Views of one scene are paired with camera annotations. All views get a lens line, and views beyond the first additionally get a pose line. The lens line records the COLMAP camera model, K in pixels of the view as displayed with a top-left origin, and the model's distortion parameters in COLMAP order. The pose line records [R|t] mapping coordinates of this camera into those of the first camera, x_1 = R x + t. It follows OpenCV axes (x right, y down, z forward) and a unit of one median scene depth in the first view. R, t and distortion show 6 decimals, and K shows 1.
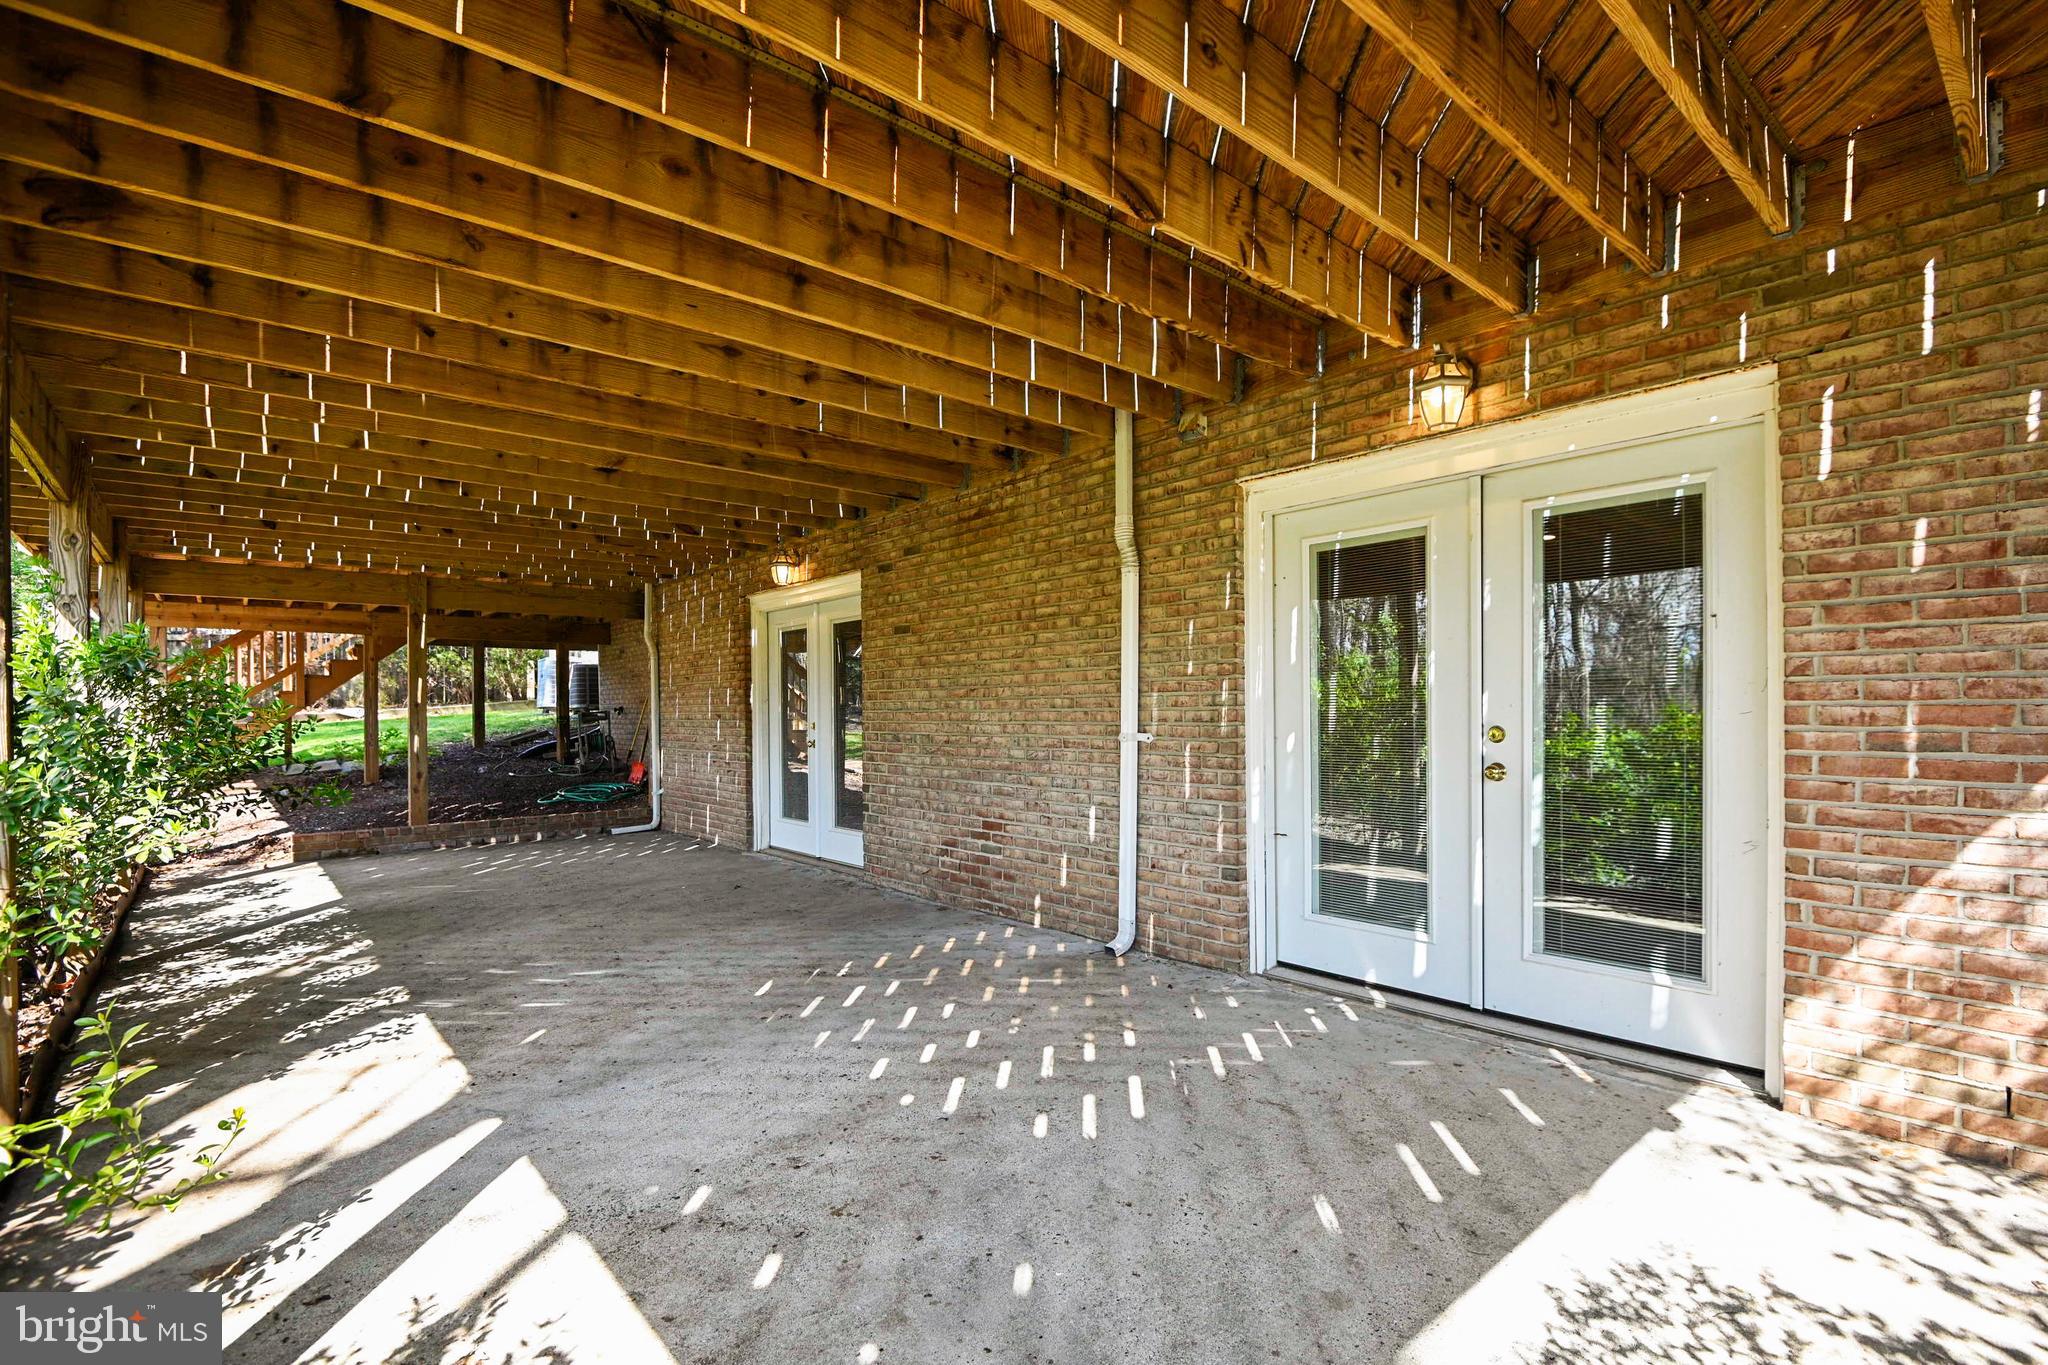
lens RADIAL K [[962.6, 0, 1025.5], [0, 962.6, 718.8], [0, 0, 1]] dist [-0.018506, -0.001127]
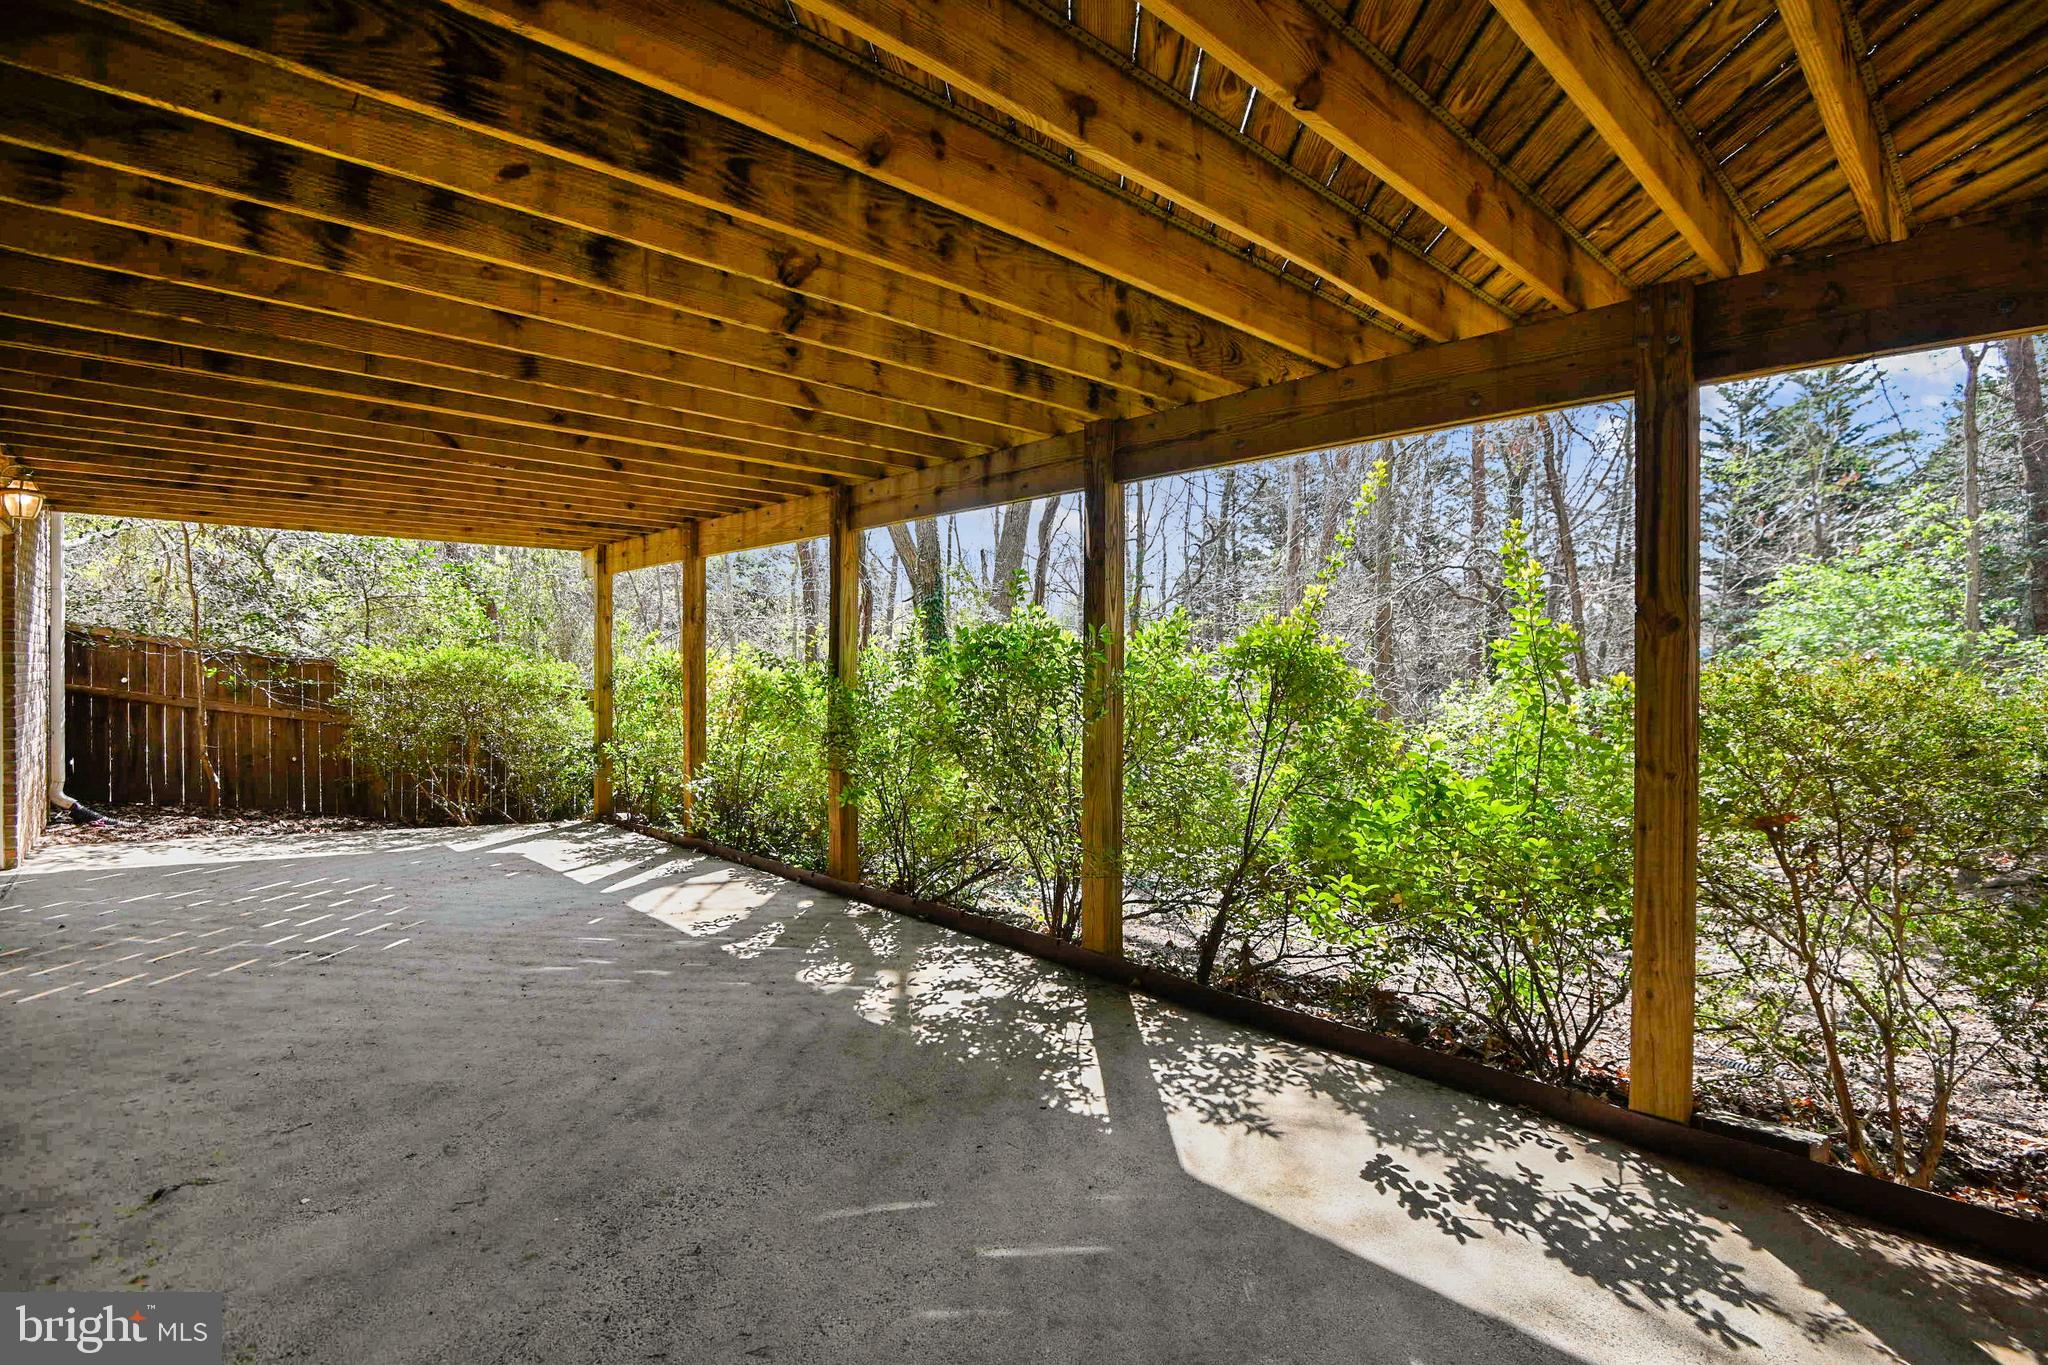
lens RADIAL K [[946.2, 0, 1042.3], [0, 946.2, 668.5], [0, 0, 1]] dist [-0.002123, -0.008883]
pose [[-0.998723, 0.002870, -0.050441, -0.952038], [0.002209, 0.999911, 0.013151, -0.050540], [0.050475, 0.013023, -0.998640, 2.091172]]
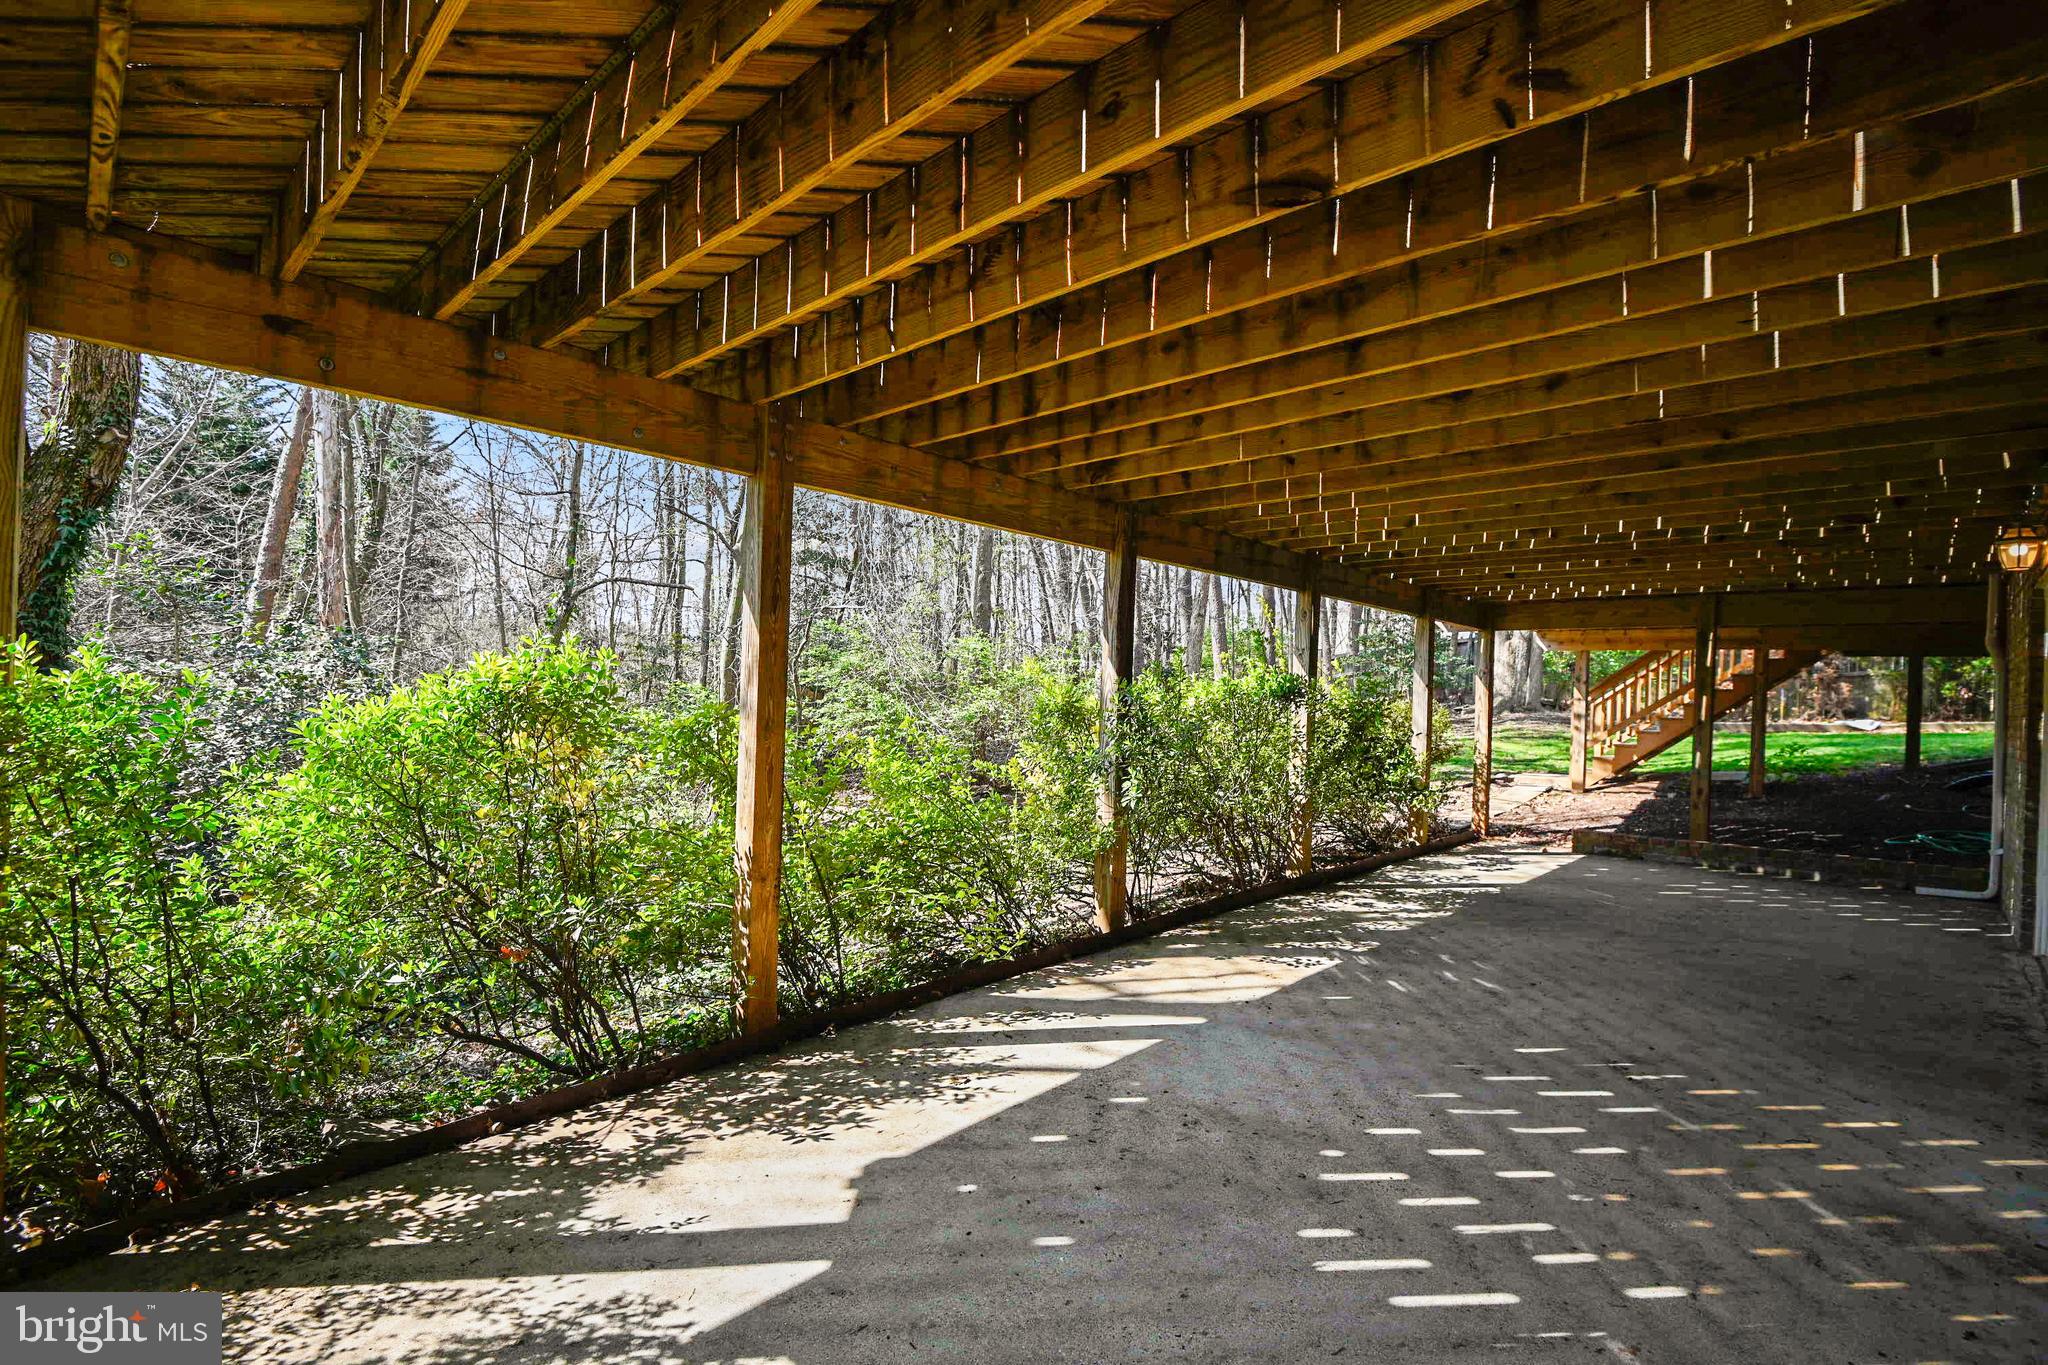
lens RADIAL K [[946.2, 0, 1042.3], [0, 946.2, 668.5], [0, 0, 1]] dist [-0.002123, -0.008883]
pose [[0.086794, -0.016084, -0.996096, 0.585030], [-0.038444, 0.999071, -0.019482, -0.046821], [0.995484, 0.039985, 0.086095, 0.433096]]
